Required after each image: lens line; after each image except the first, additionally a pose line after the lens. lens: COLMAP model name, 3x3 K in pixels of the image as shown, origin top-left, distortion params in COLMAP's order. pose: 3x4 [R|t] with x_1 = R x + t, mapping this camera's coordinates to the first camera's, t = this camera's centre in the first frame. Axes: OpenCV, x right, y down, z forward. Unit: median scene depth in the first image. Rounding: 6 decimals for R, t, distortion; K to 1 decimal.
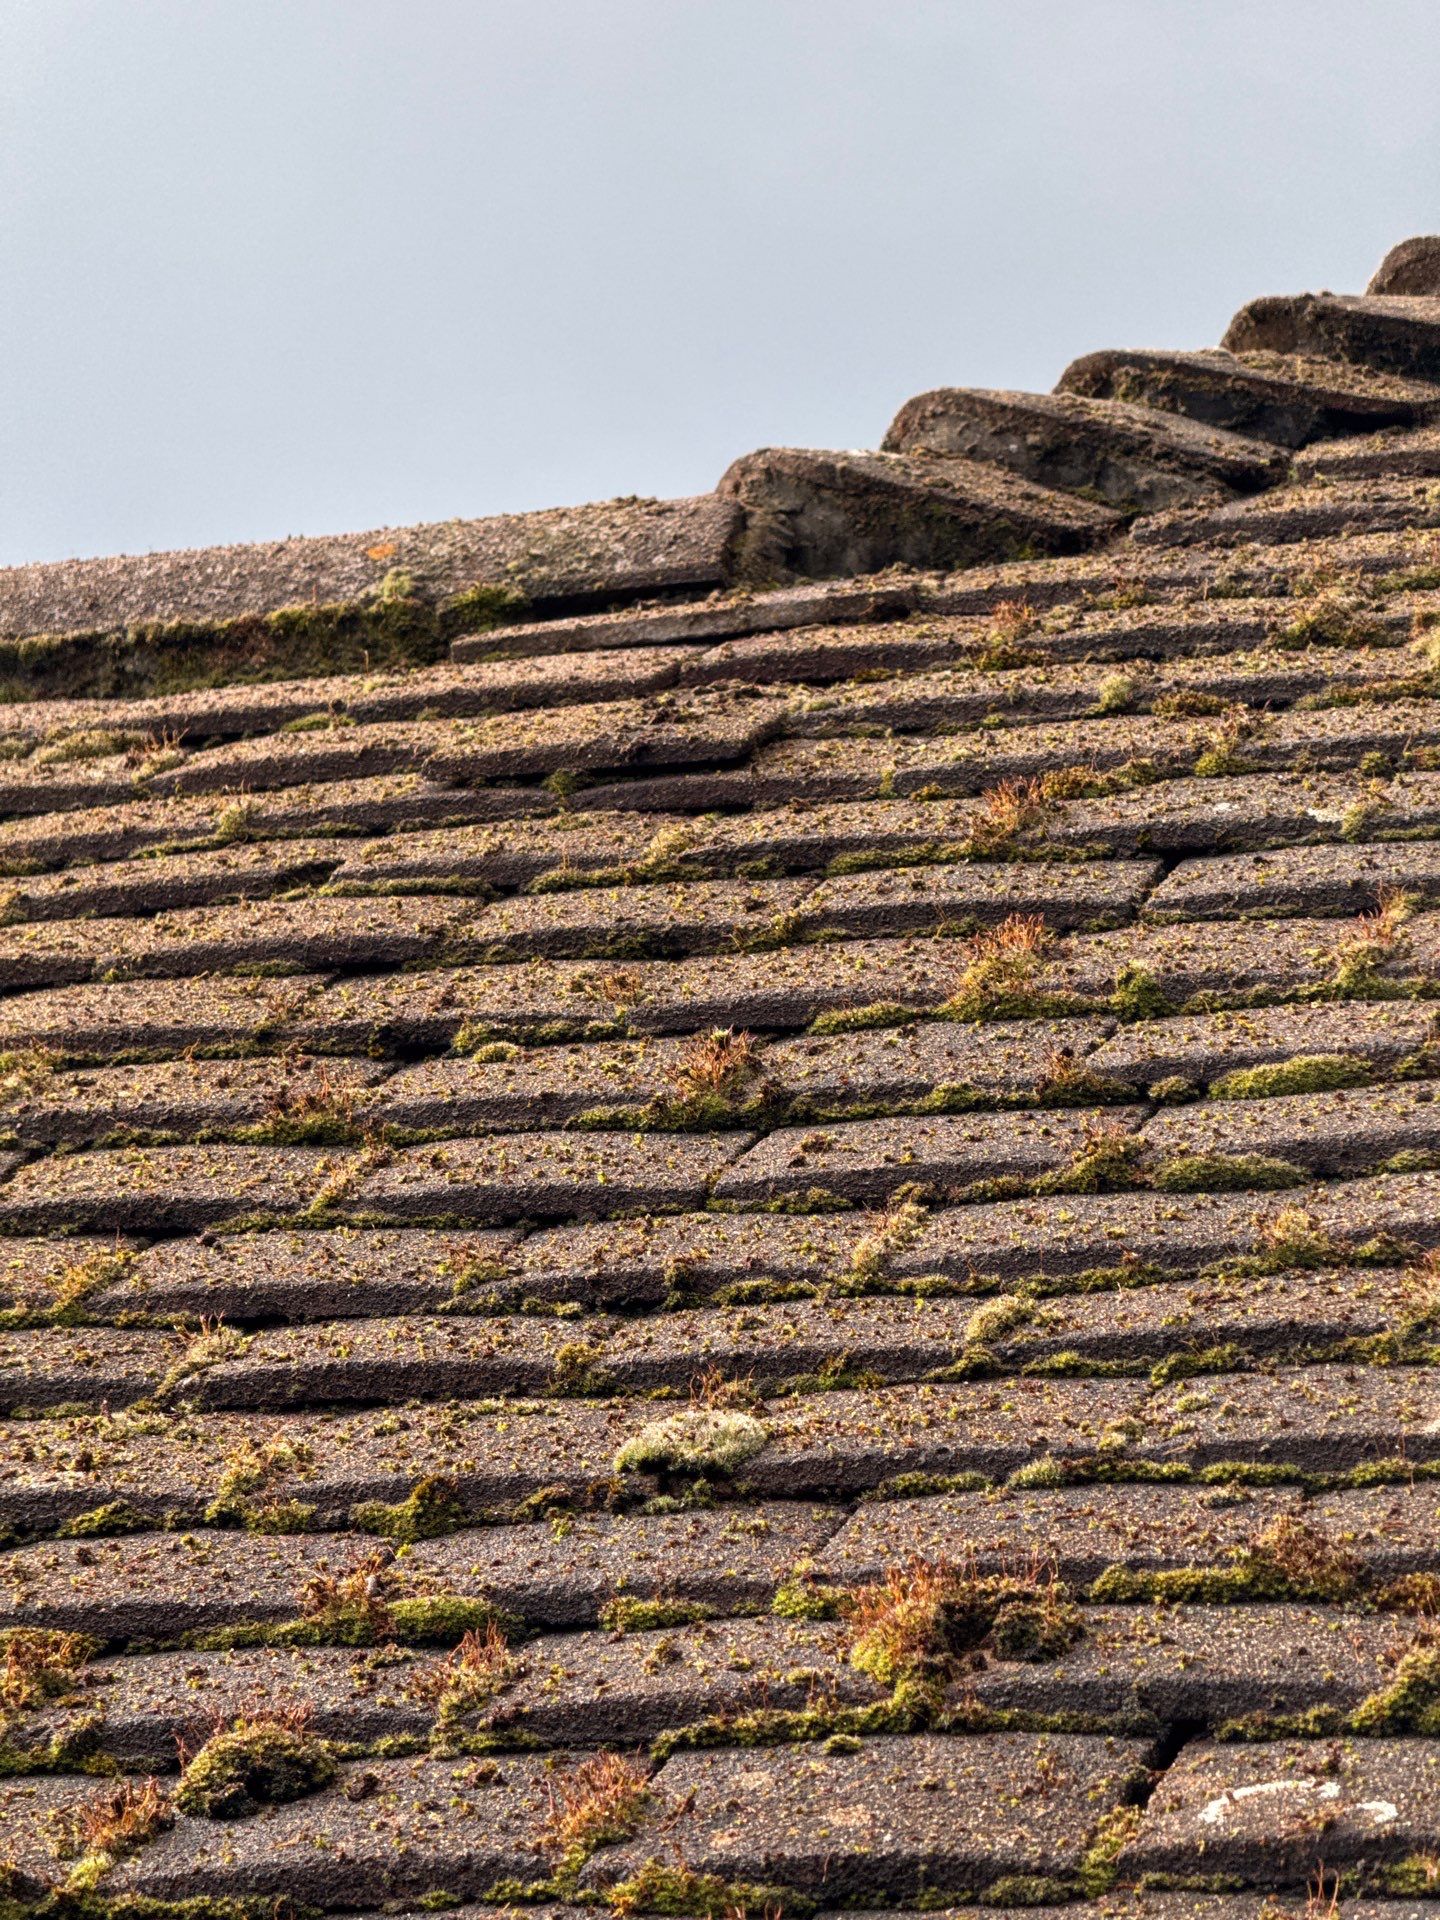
lens RADIAL K [[1372.4, 0, 720.0], [0, 1372.4, 960.0], [0, 0, 1]] dist [-0.000424, 0.003161]
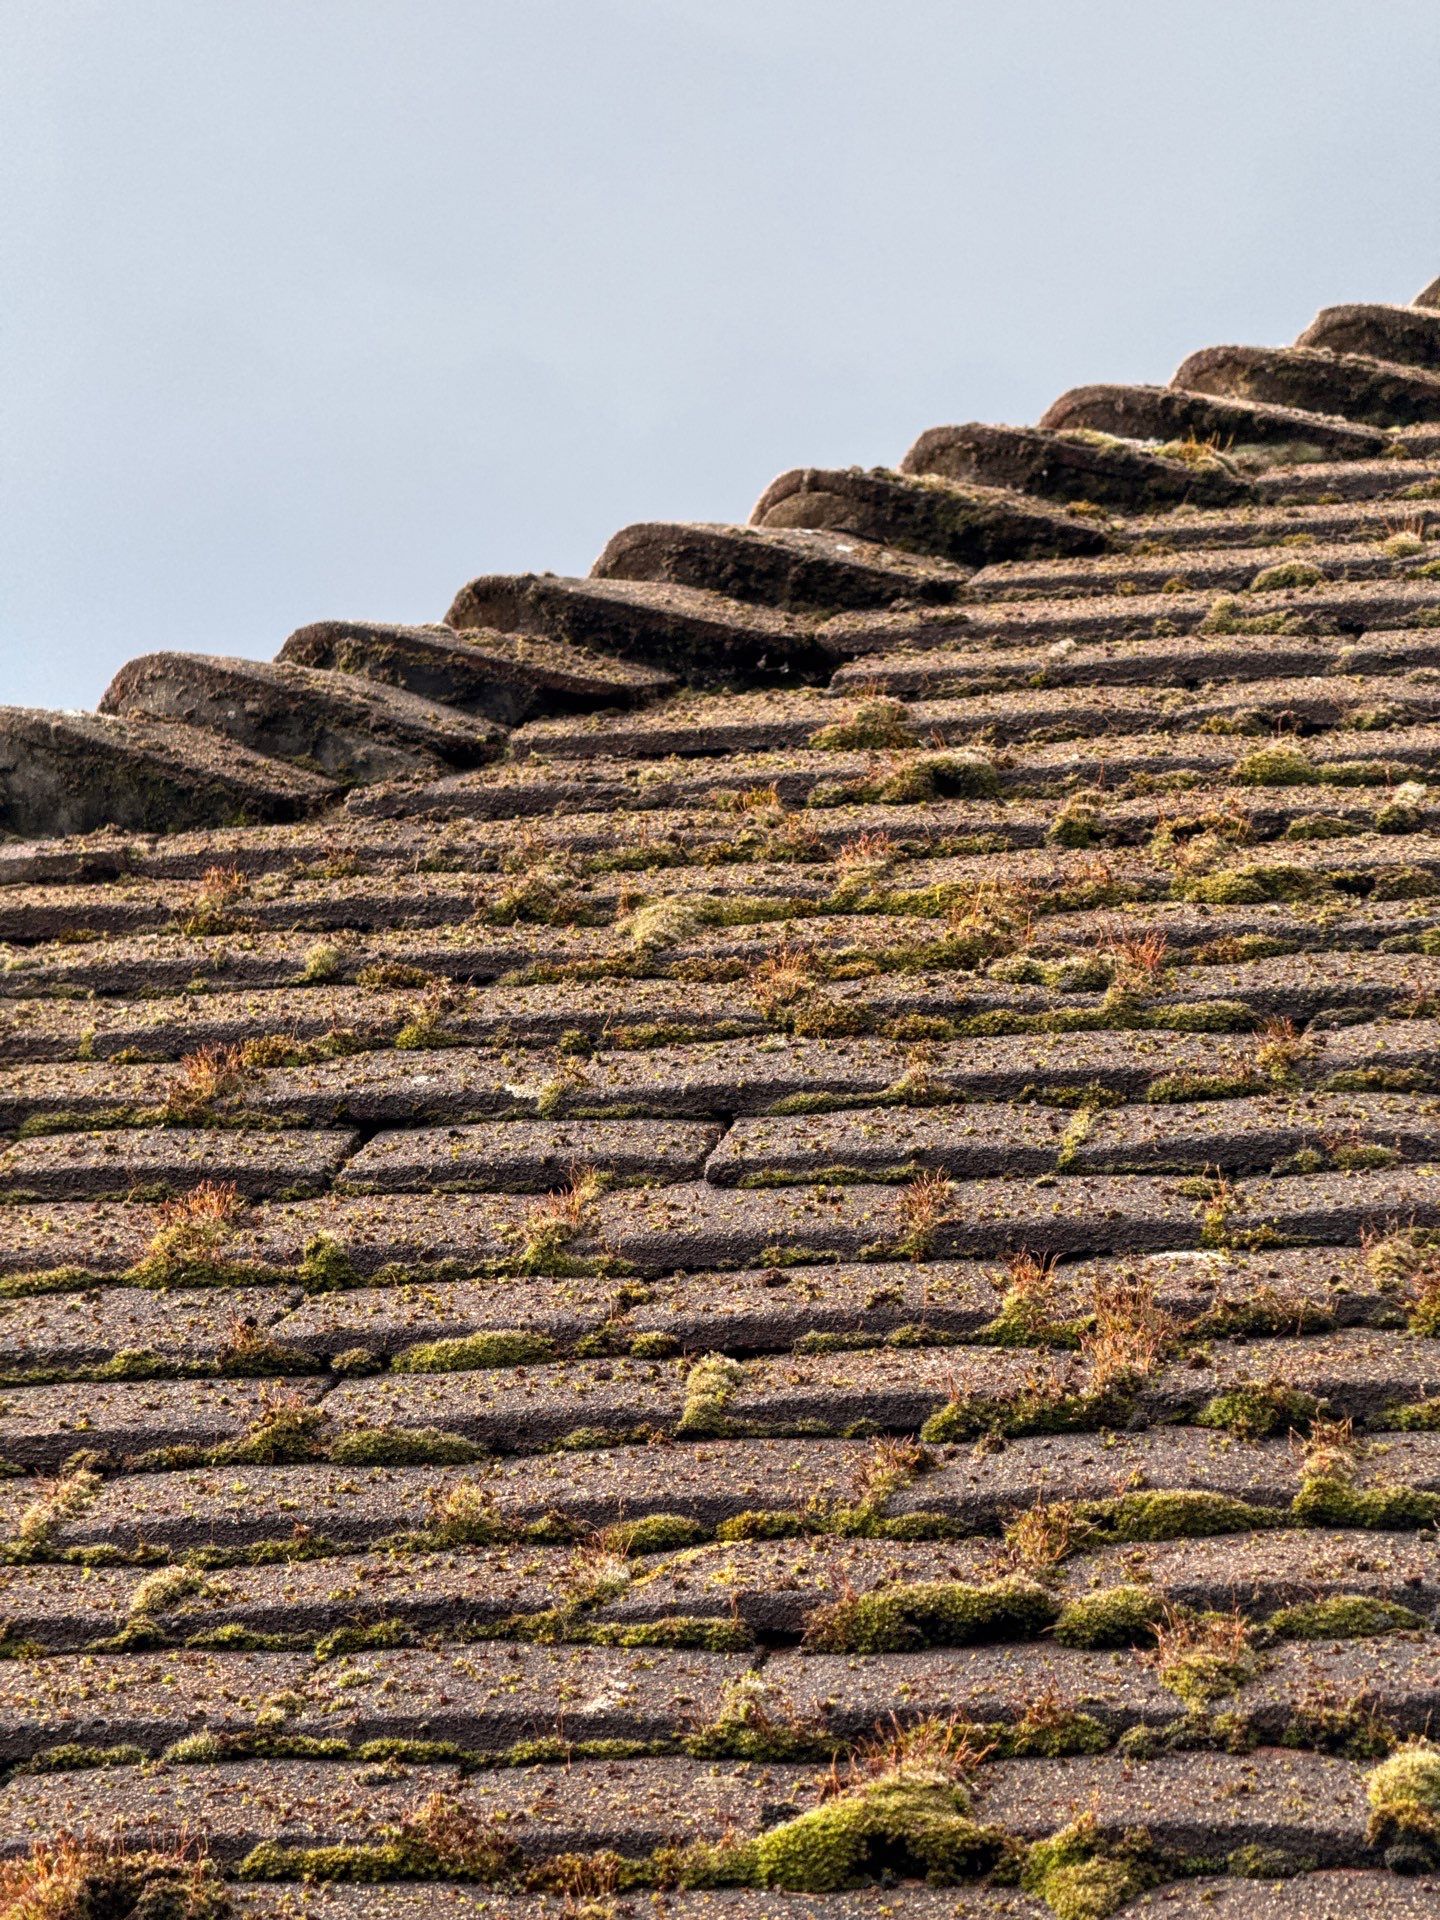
lens RADIAL K [[1372.4, 0, 720.0], [0, 1372.4, 960.0], [0, 0, 1]] dist [-0.000424, 0.003161]
pose [[0.998873, 0.033252, 0.033870, 0.551531], [-0.032887, 0.999395, -0.011298, -0.196371], [-0.034225, 0.010171, 0.999362, -0.016408]]
